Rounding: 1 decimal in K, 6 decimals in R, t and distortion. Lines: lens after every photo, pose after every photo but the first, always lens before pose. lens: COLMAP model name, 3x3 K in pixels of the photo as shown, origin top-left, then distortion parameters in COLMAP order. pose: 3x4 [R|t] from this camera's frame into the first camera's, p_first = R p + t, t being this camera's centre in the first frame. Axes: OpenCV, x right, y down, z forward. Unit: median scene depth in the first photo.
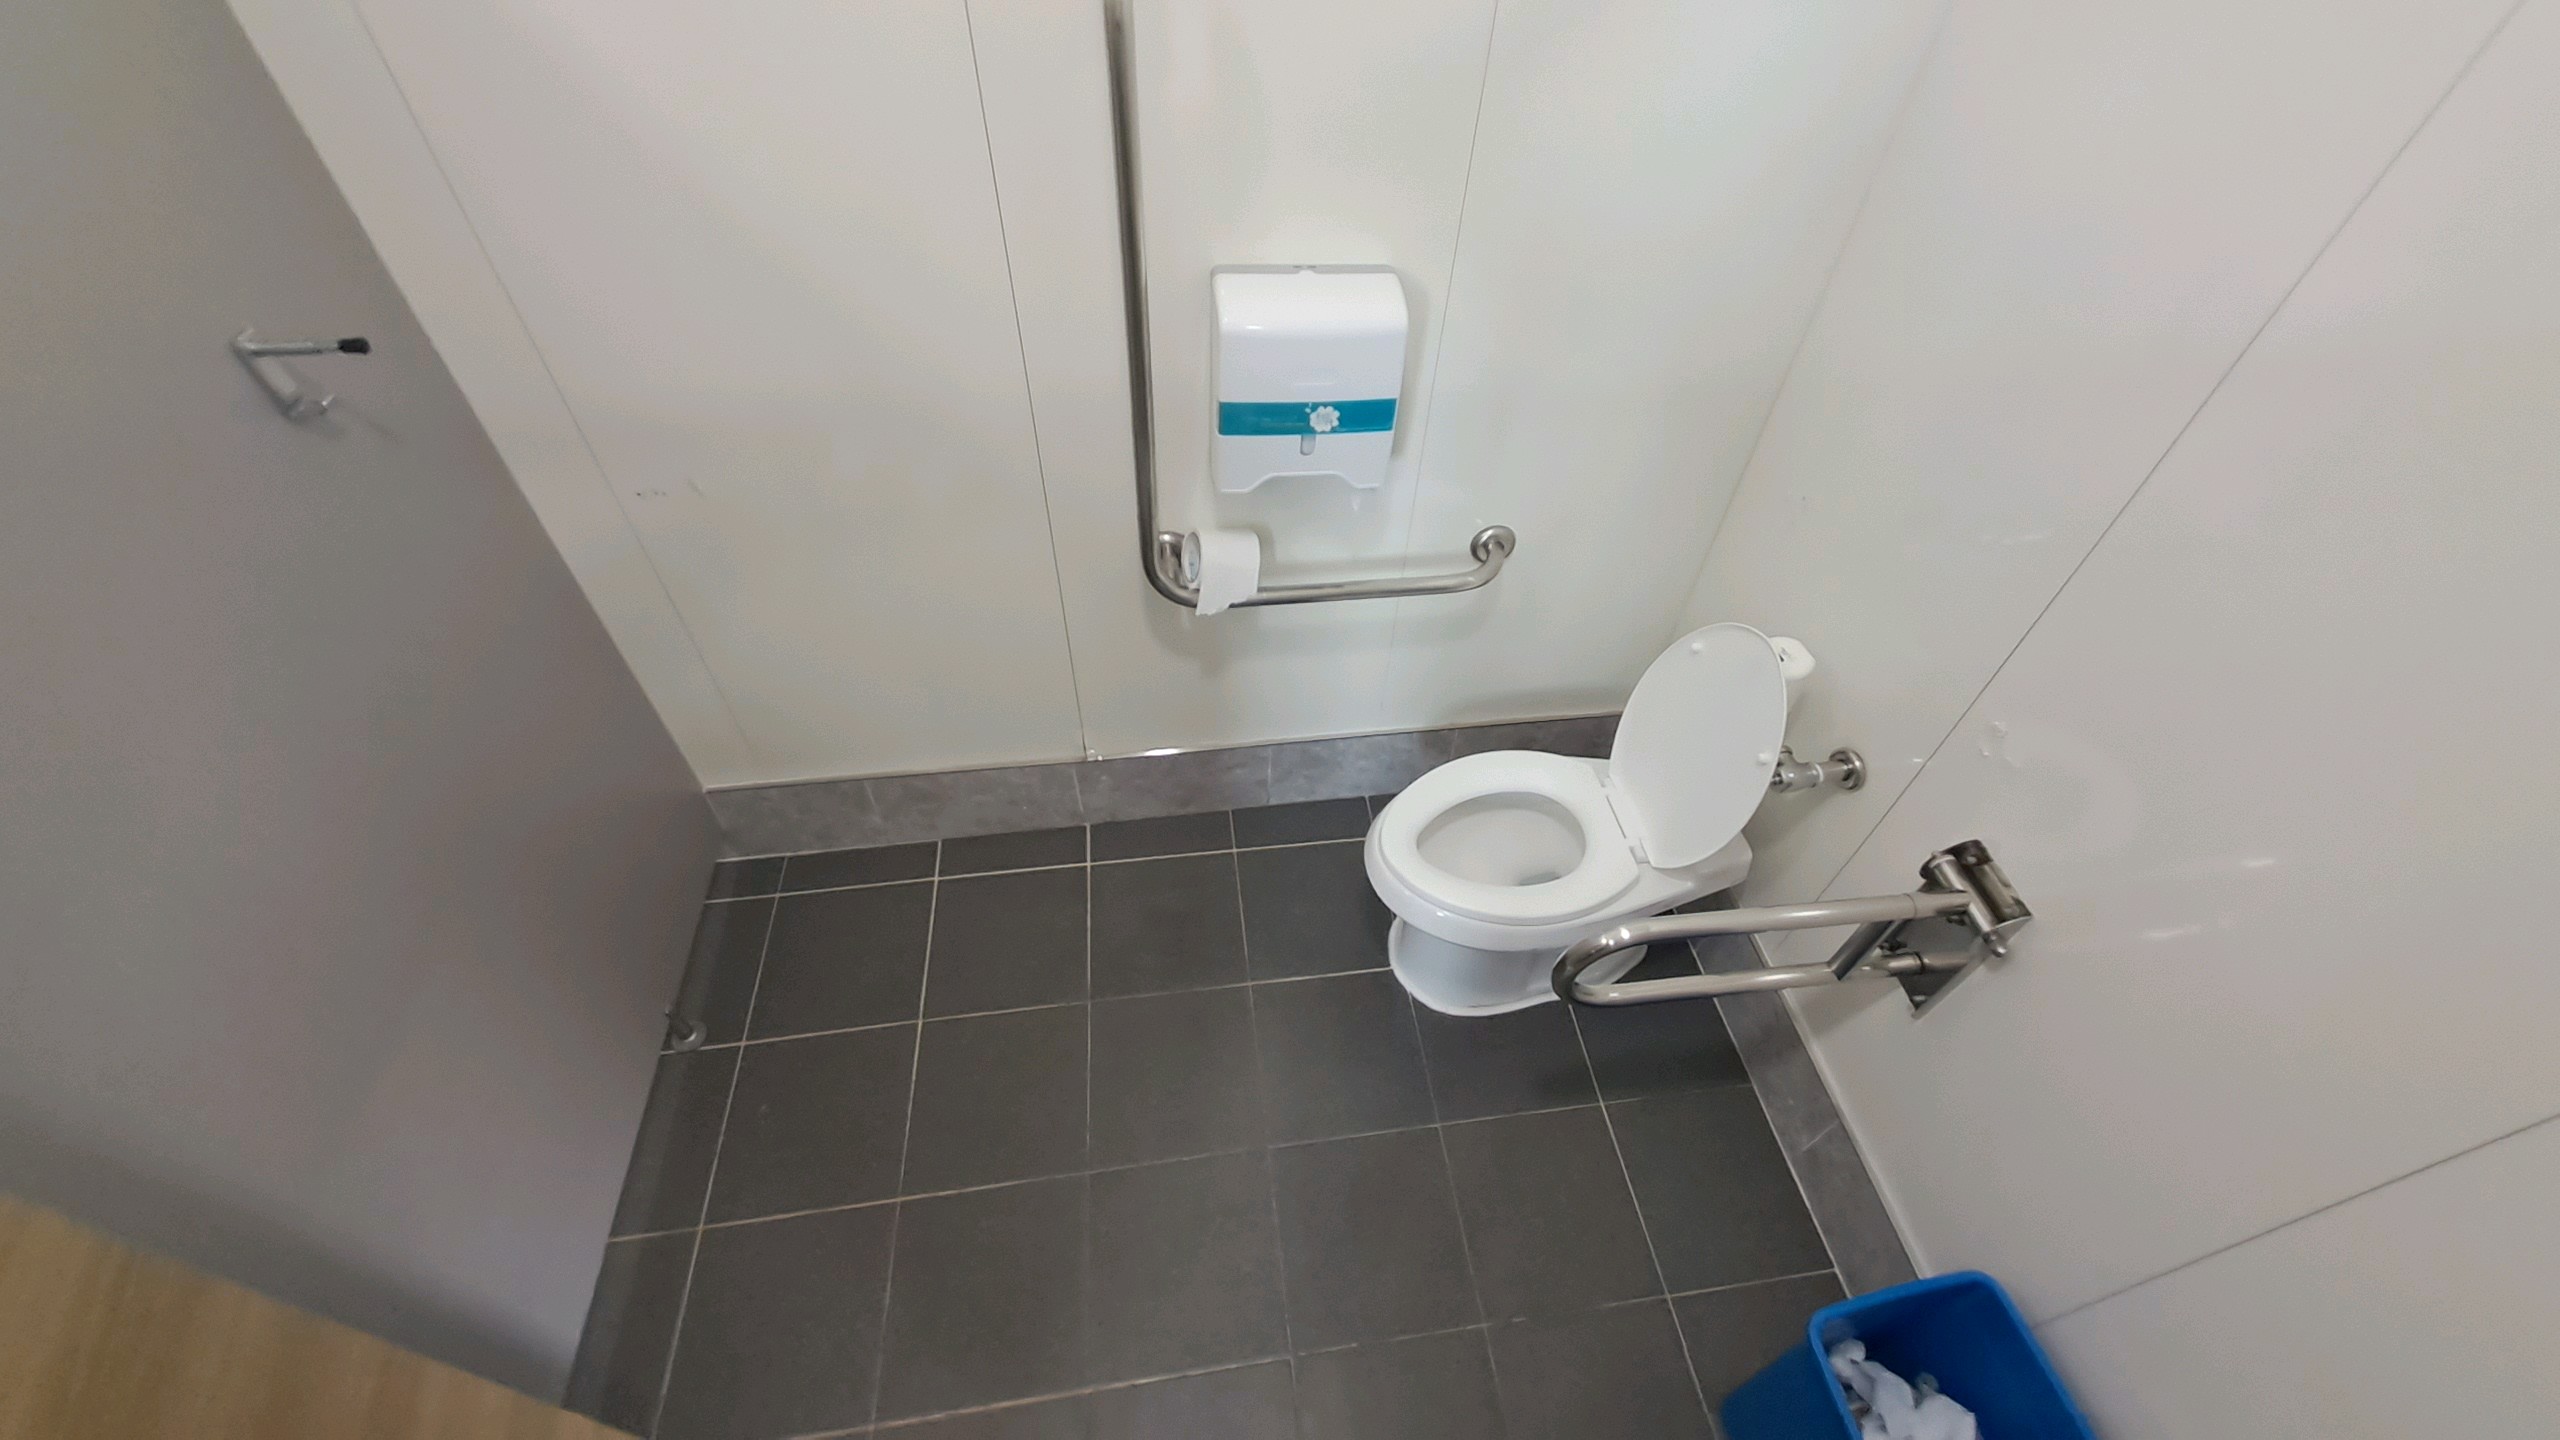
lens RADIAL K [[1029.9, 0, 1287.4], [0, 1029.9, 710.5], [0, 0, 1]] dist [-0.000291, -0.000212]
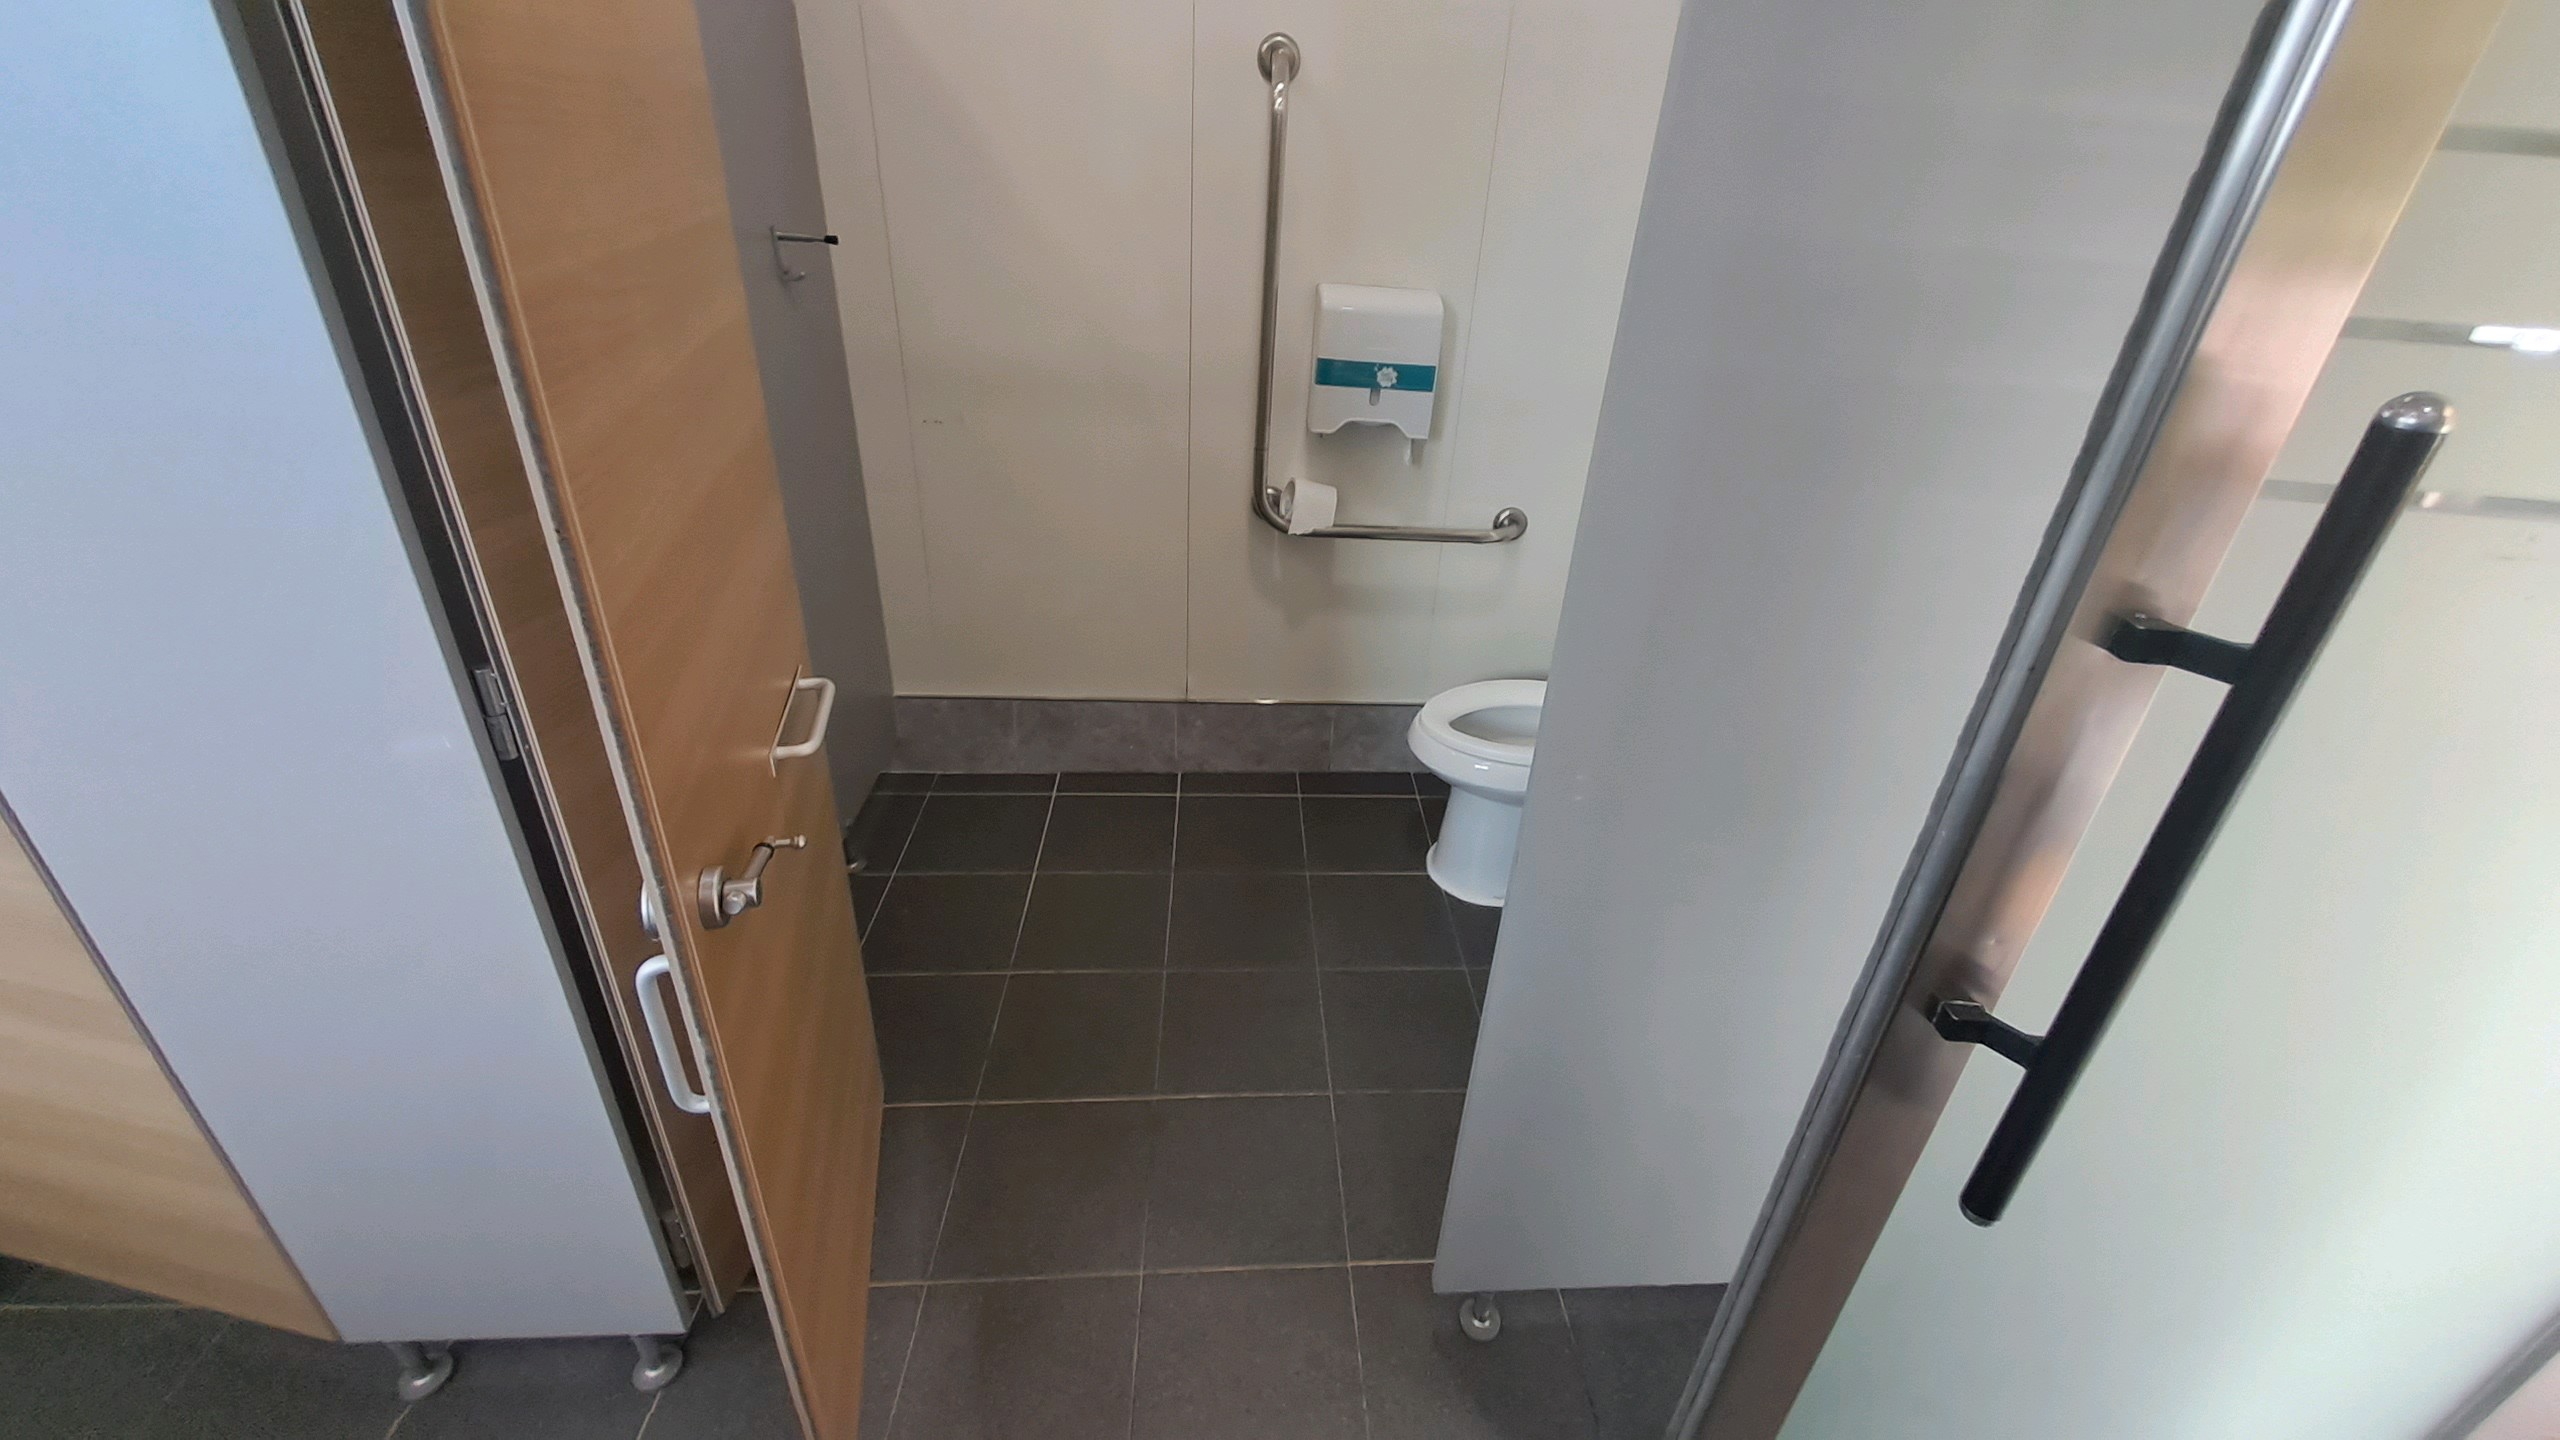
lens RADIAL K [[1029.9, 0, 1277.3], [0, 1029.9, 725.2], [0, 0, 1]] dist [-0.000291, -0.000212]
pose [[0.996426, 0.046841, -0.070299, 0.005440], [-0.067106, 0.944384, -0.321925, 0.580028], [0.051310, 0.325491, 0.944152, -0.213409]]
